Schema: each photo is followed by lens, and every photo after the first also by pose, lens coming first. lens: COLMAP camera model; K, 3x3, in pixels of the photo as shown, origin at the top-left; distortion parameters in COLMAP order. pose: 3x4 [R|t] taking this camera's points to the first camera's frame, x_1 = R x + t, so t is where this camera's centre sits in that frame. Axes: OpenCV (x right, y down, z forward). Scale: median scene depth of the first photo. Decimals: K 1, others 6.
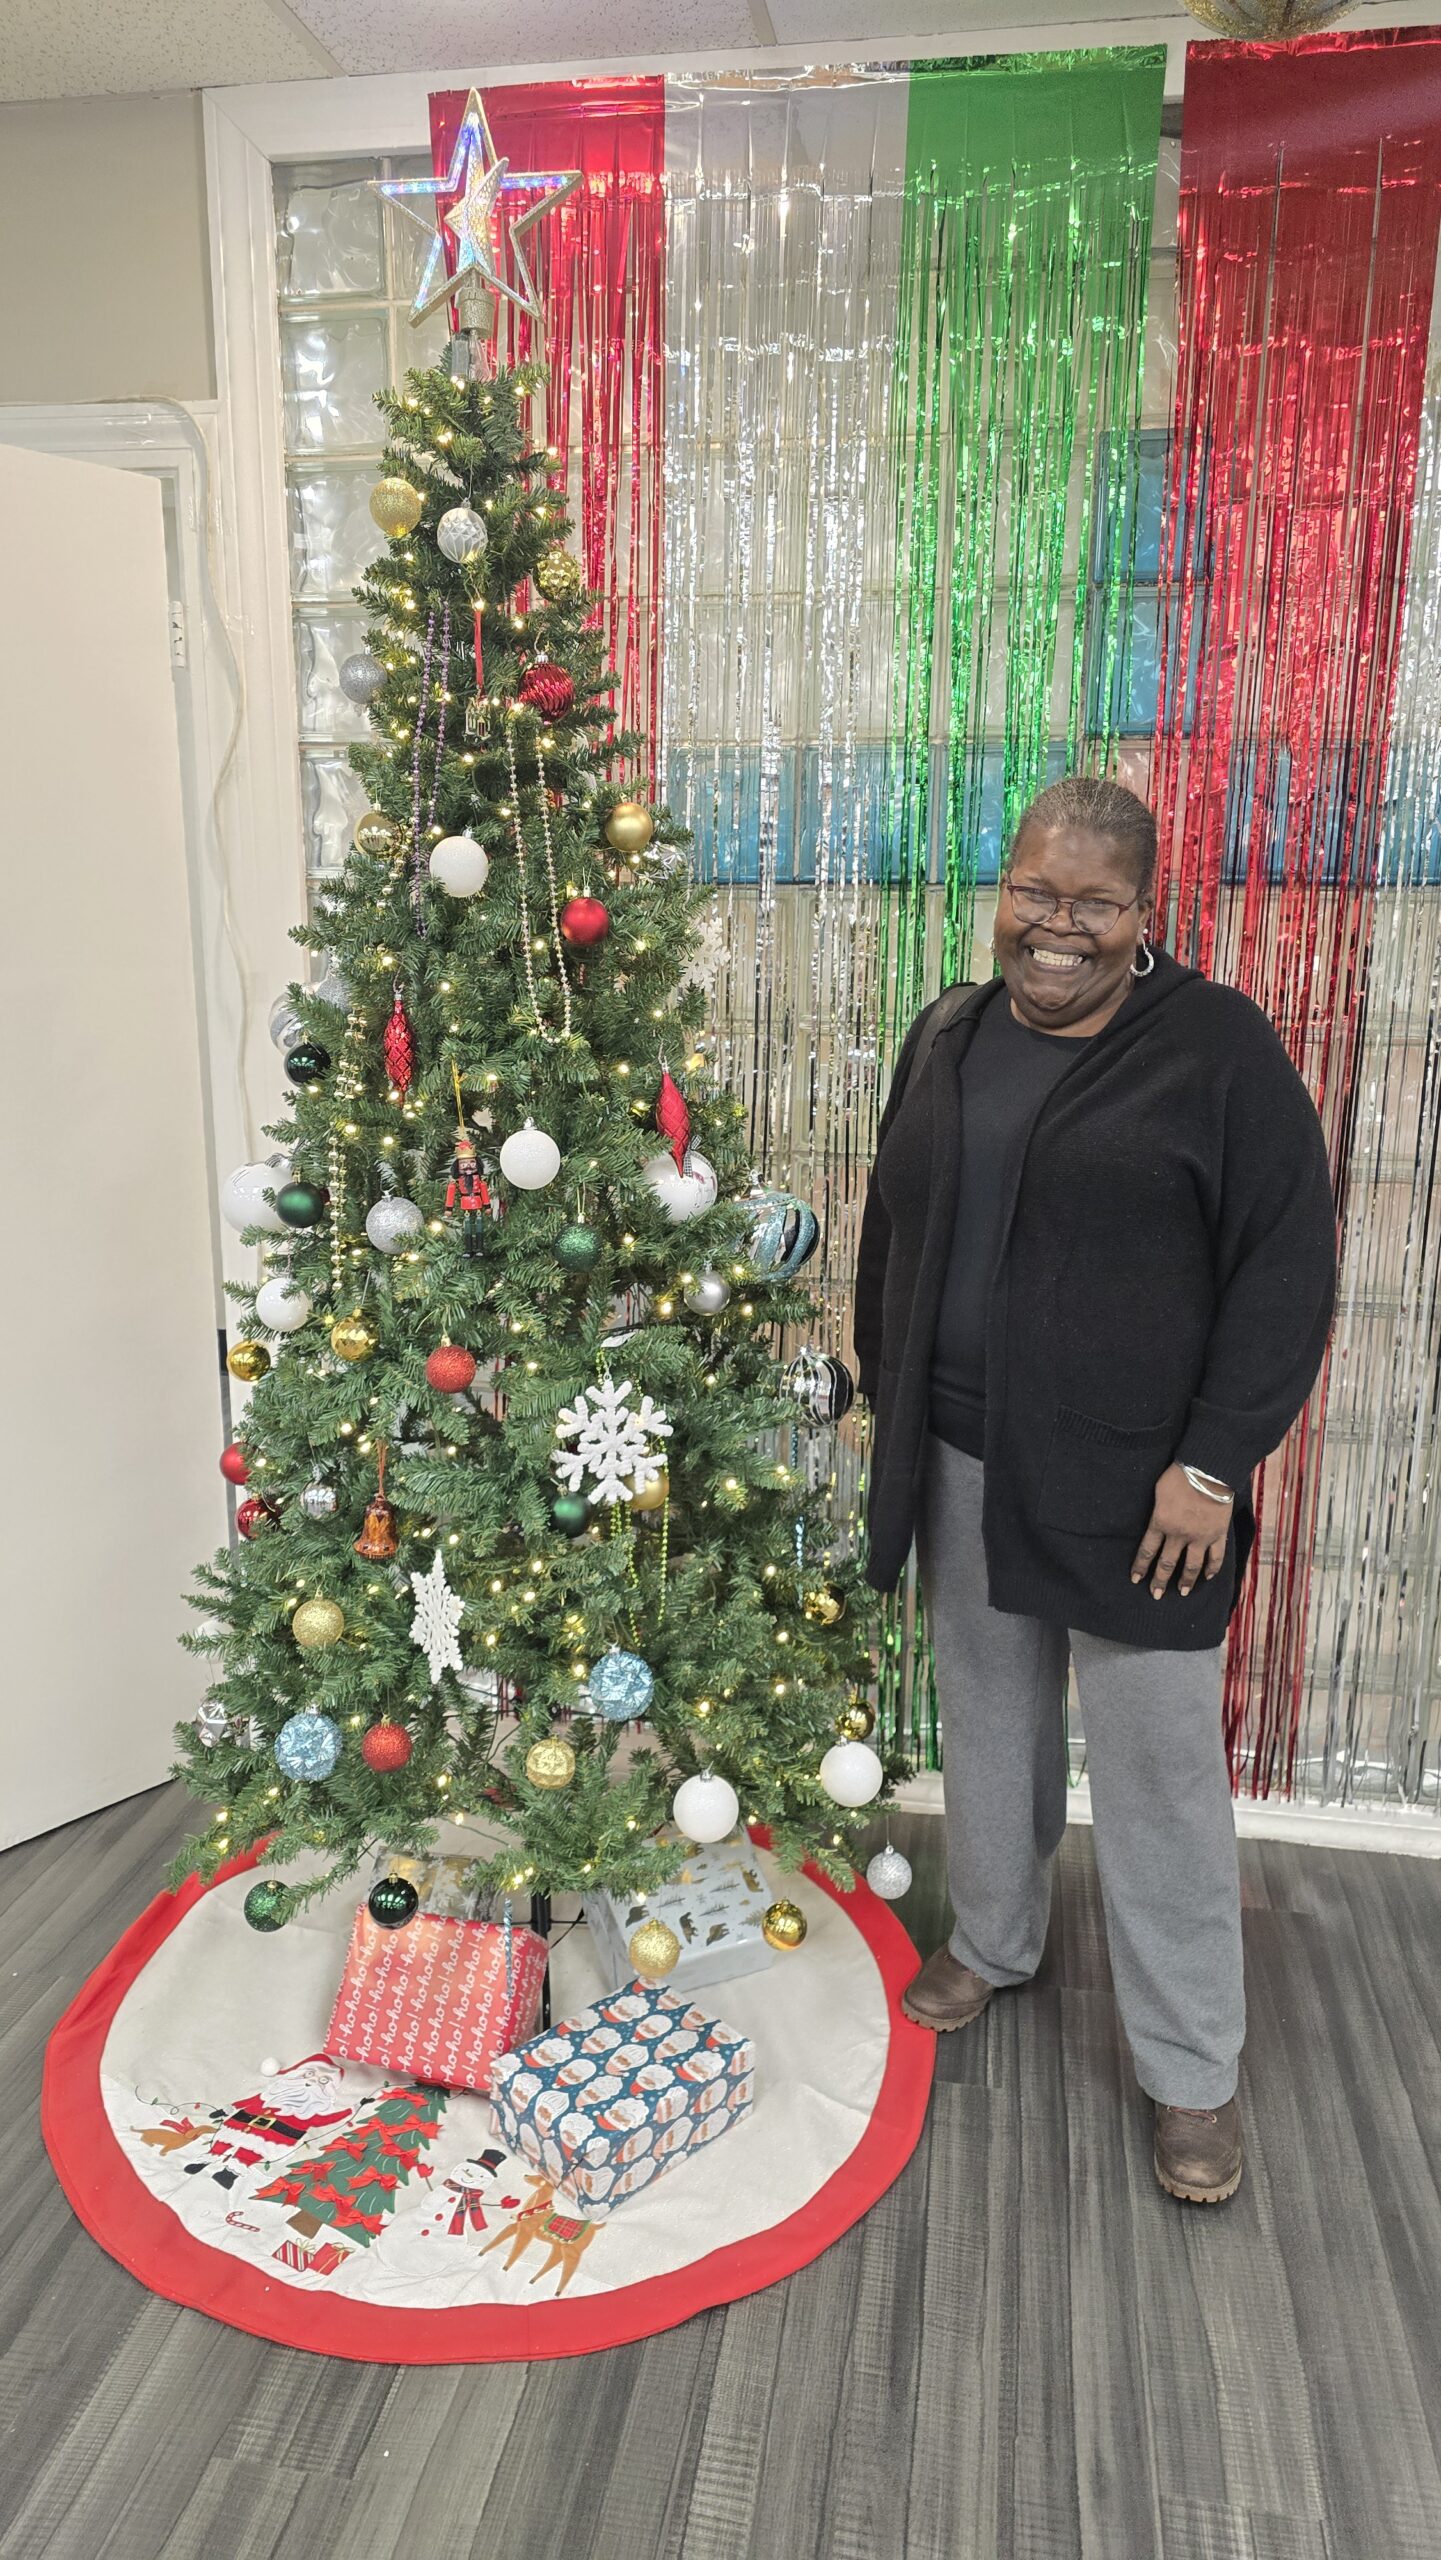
lens RADIAL K [[1775.1, 0, 695.0], [0, 1775.1, 1300.6], [0, 0, 1]] dist [0.051373, -0.046834]
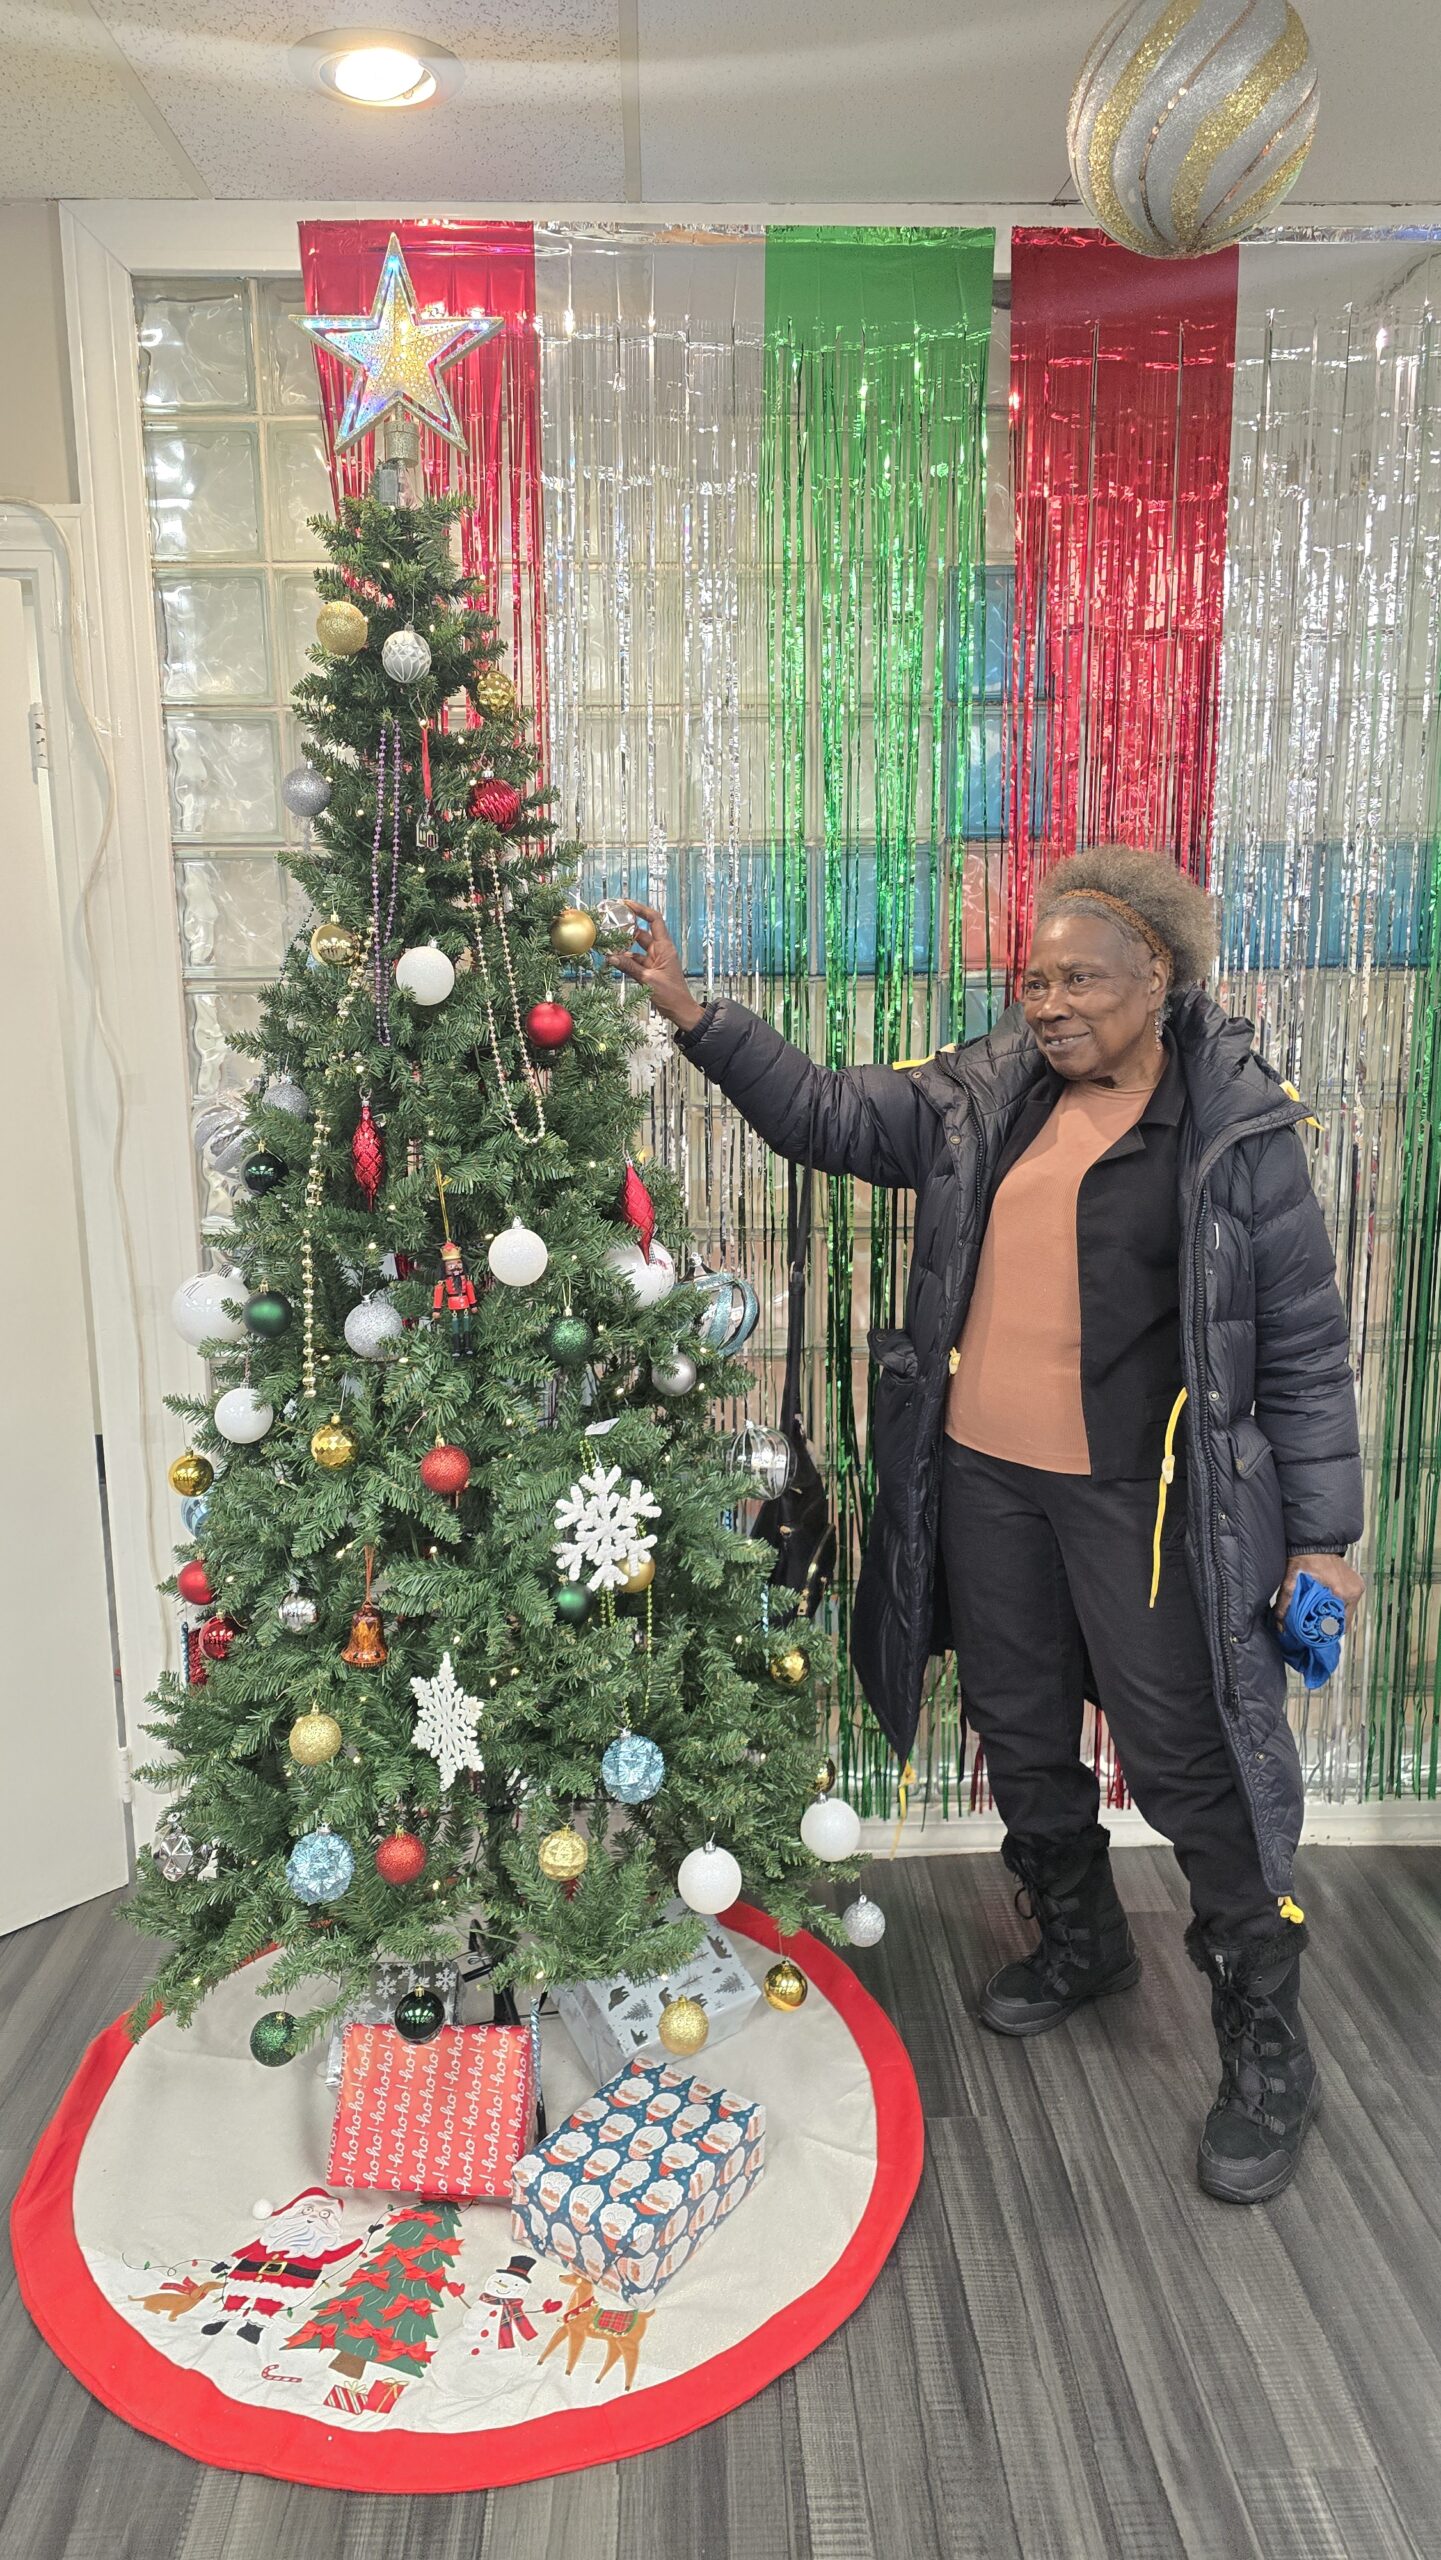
lens RADIAL K [[1768.5, 0, 747.0], [0, 1768.5, 1270.0], [0, 0, 1]] dist [0.049884, -0.042289]
pose [[0.977104, -0.054187, 0.205744, -0.162829], [0.063736, 0.997162, -0.040067, -0.021841], [-0.202989, 0.052263, 0.977785, -0.020615]]
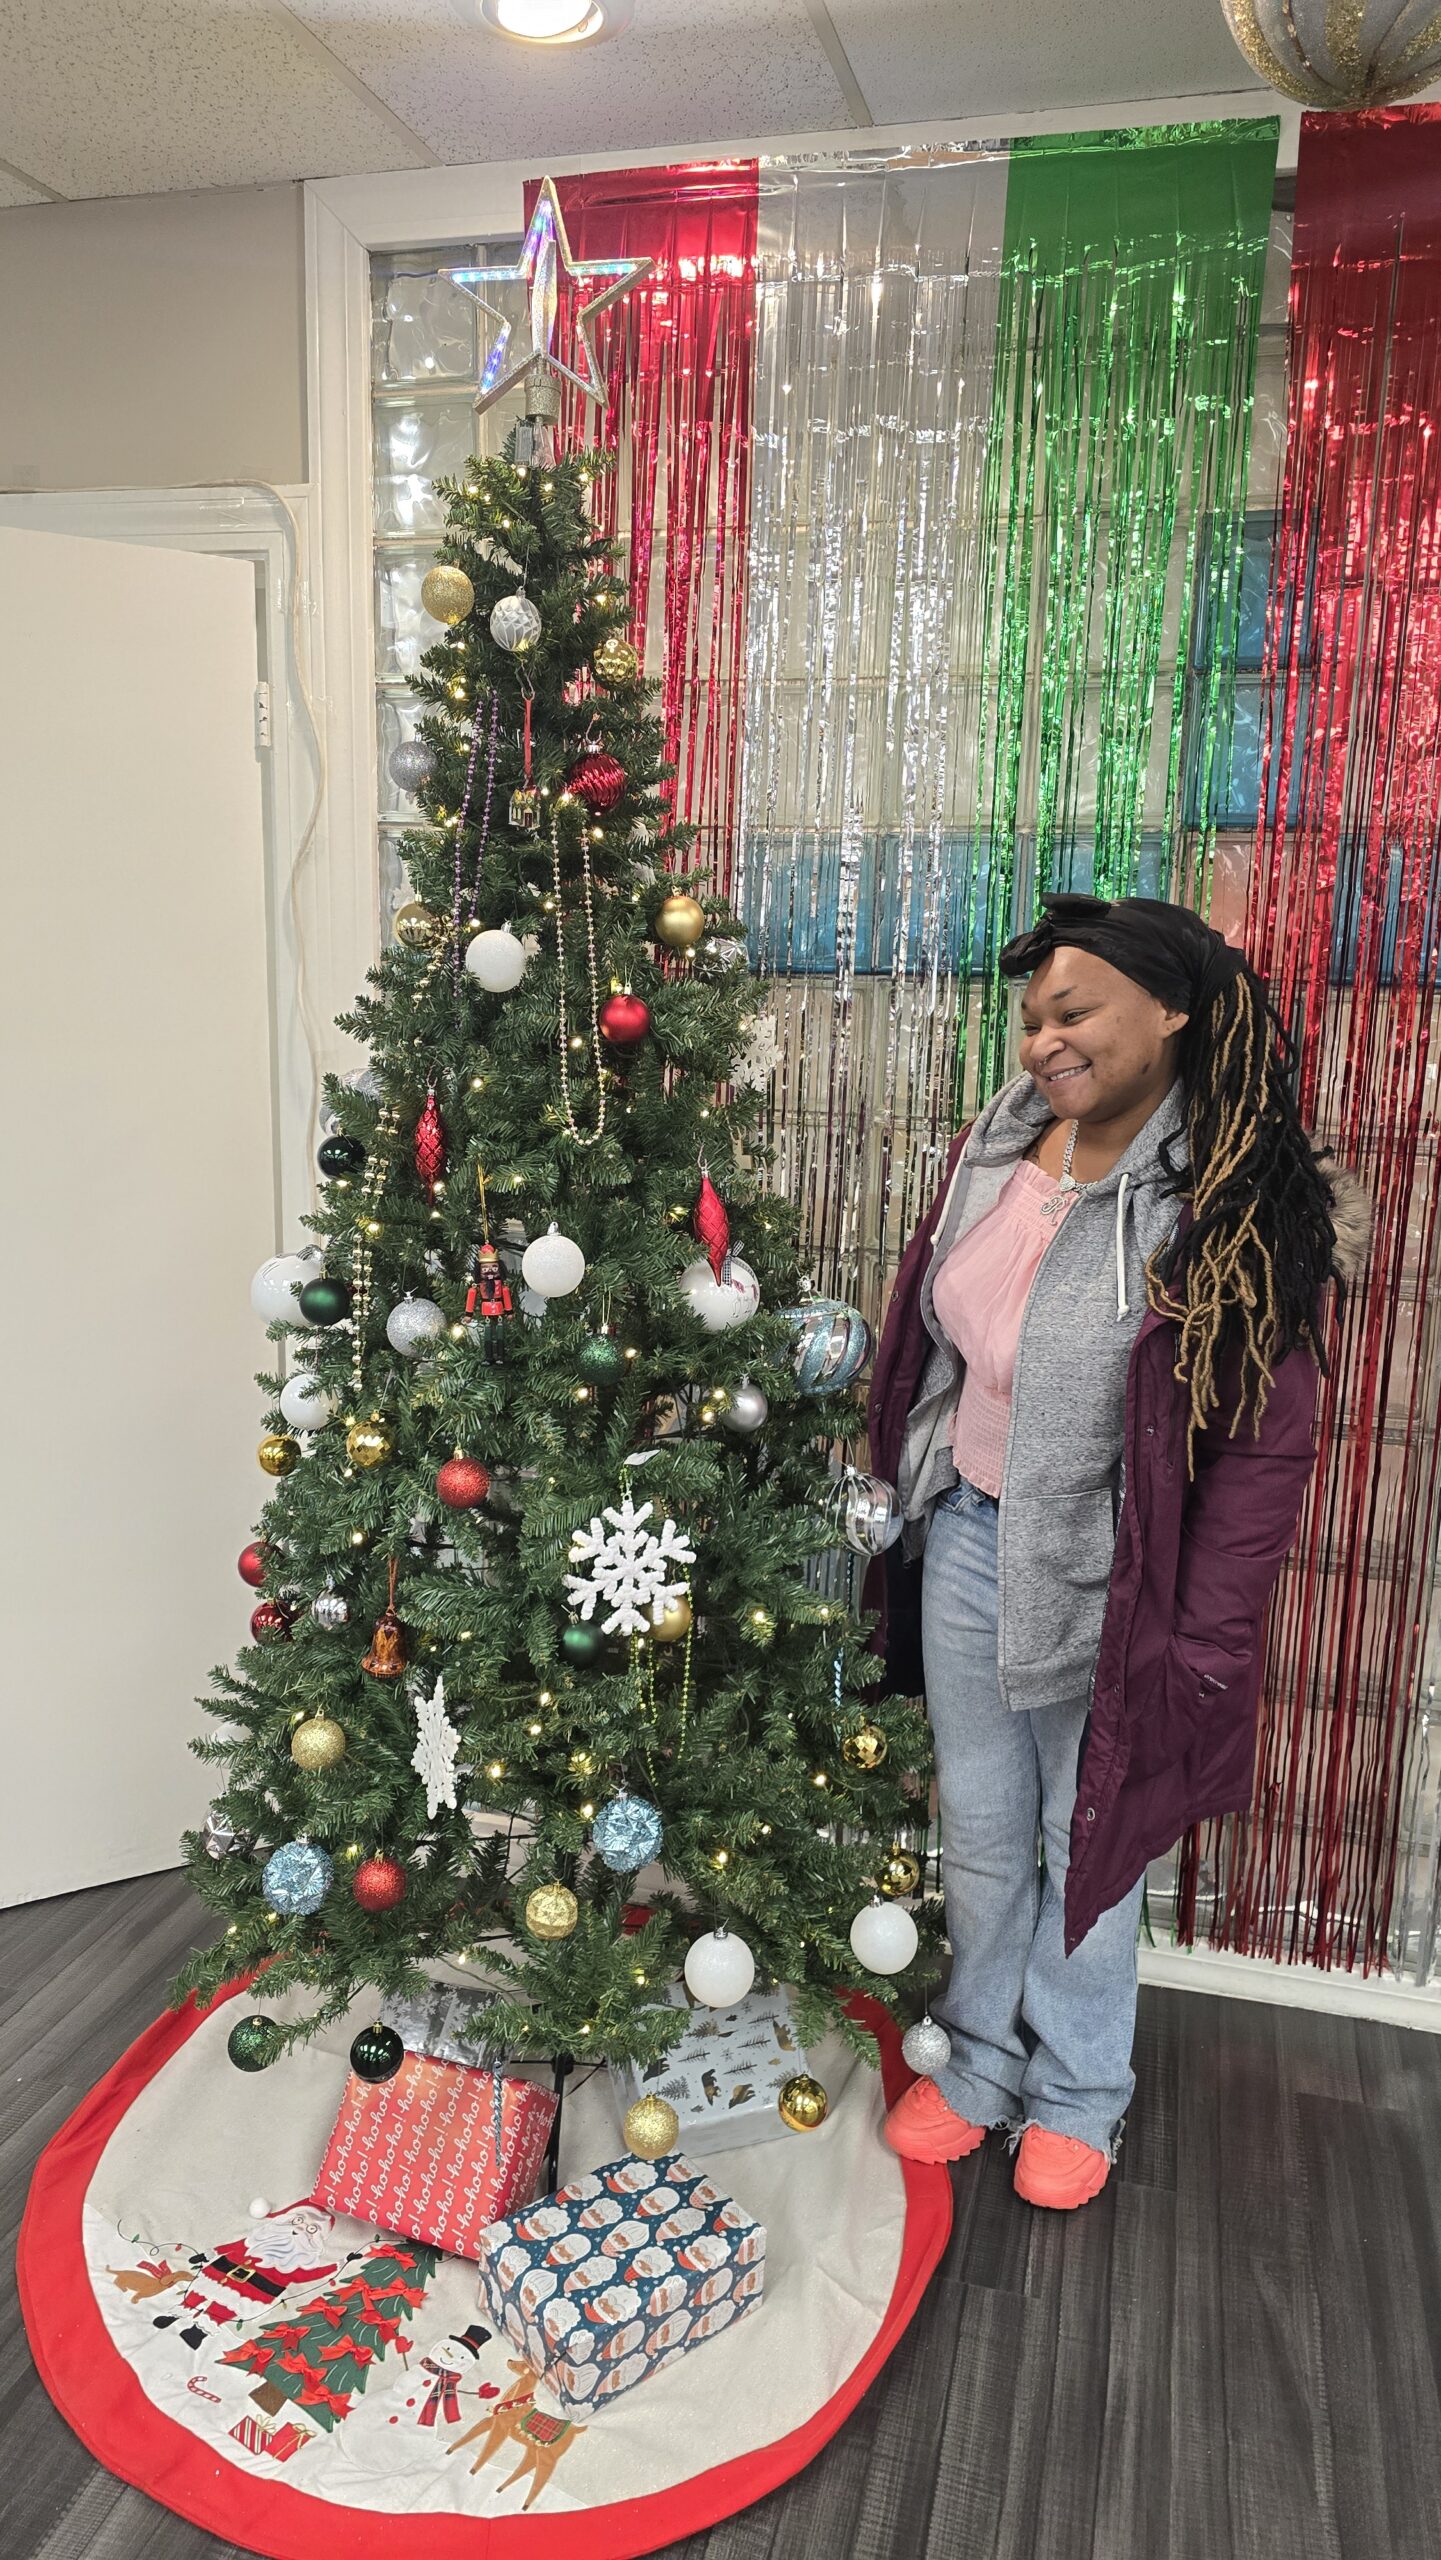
lens RADIAL K [[1774.2, 0, 694.6], [0, 1774.2, 1270.3], [0, 0, 1]] dist [0.051581, -0.046769]
pose [[0.995731, 0.034004, -0.085808, 0.059915], [-0.037754, 0.998384, -0.042466, -0.037668], [0.084226, 0.045524, 0.995406, 0.056354]]
